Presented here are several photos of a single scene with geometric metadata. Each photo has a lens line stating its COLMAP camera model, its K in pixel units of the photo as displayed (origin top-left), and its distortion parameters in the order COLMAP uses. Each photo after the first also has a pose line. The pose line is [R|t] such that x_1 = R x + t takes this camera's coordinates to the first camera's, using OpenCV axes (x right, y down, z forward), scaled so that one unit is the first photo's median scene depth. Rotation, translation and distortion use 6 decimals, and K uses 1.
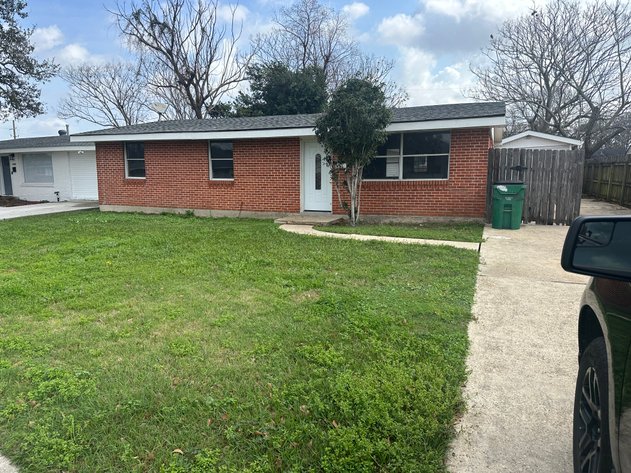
lens RADIAL K [[442.7, 0, 314.6], [0, 442.7, 221.4], [0, 0, 1]] dist [0.065516, -0.001876]
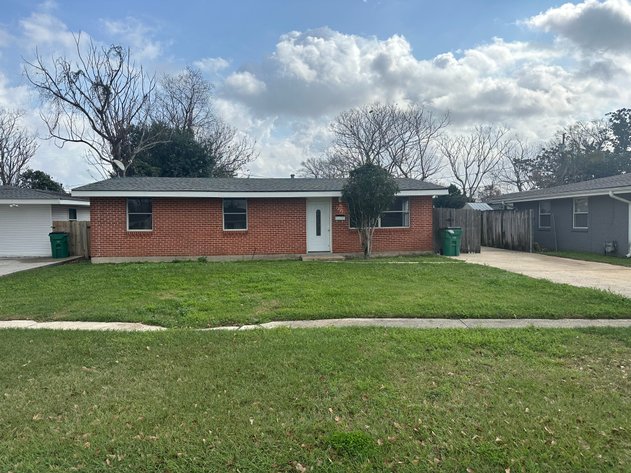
lens RADIAL K [[442.7, 0, 314.6], [0, 442.7, 221.4], [0, 0, 1]] dist [0.065516, -0.001876]
pose [[0.877205, -0.002771, 0.480109, -0.593621], [0.062648, 0.992094, -0.108738, 0.027441], [-0.476012, 0.125463, 0.870443, -0.157341]]
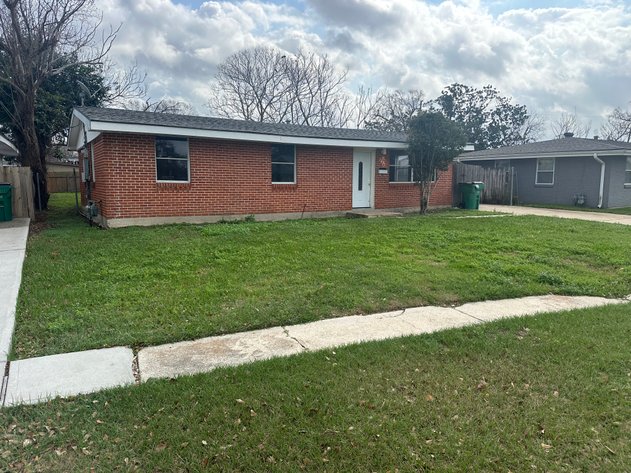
lens RADIAL K [[442.7, 0, 314.6], [0, 442.7, 221.4], [0, 0, 1]] dist [0.065516, -0.001876]
pose [[0.576115, -0.072555, 0.814142, -0.990357], [0.084545, 0.995999, 0.028935, -0.029618], [-0.812984, 0.052162, 0.579945, 0.356608]]
